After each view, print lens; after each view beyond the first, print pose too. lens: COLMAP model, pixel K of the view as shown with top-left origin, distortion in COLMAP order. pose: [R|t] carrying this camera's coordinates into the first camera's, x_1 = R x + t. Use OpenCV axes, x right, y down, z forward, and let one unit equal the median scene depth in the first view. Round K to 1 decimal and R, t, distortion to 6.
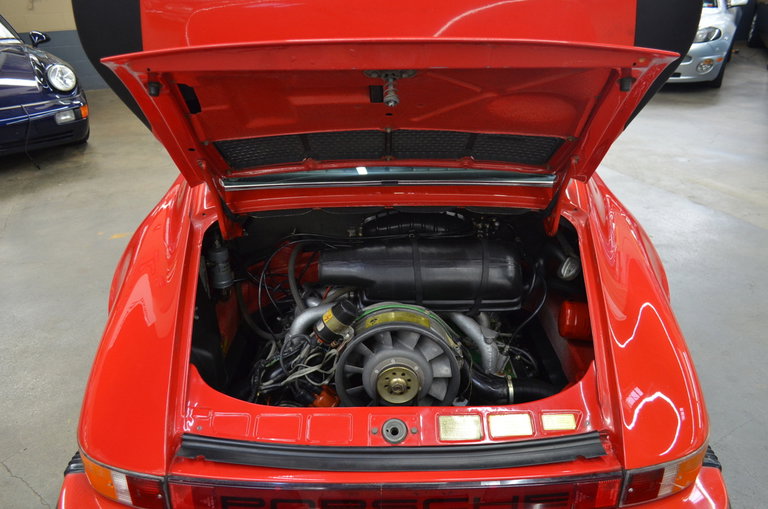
lens RADIAL K [[606.6, 0, 383.0], [0, 606.6, 254.3], [0, 0, 1]] dist [-0.007703, -0.001714]
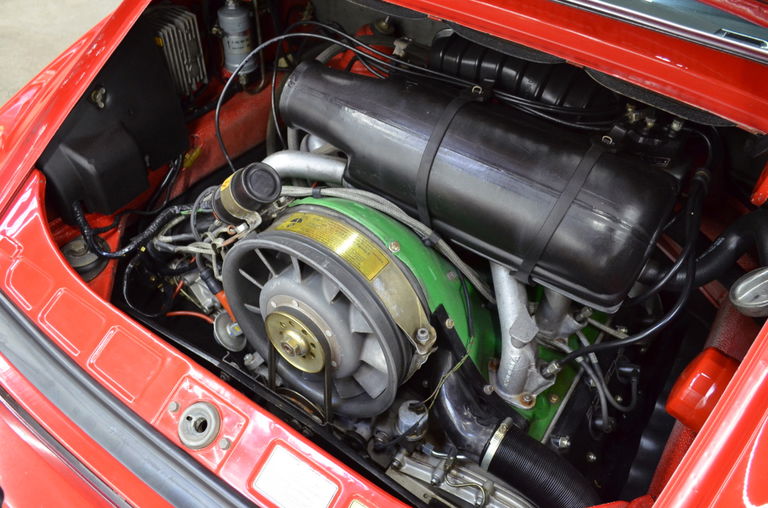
lens RADIAL K [[606.6, 0, 384.9], [0, 606.6, 255.7], [0, 0, 1]] dist [-0.007703, -0.001714]
pose [[0.818885, 0.433724, -0.375913, 0.244274], [-0.281572, 0.874296, 0.395379, -0.091664], [0.500144, -0.217924, 0.838072, 0.533297]]
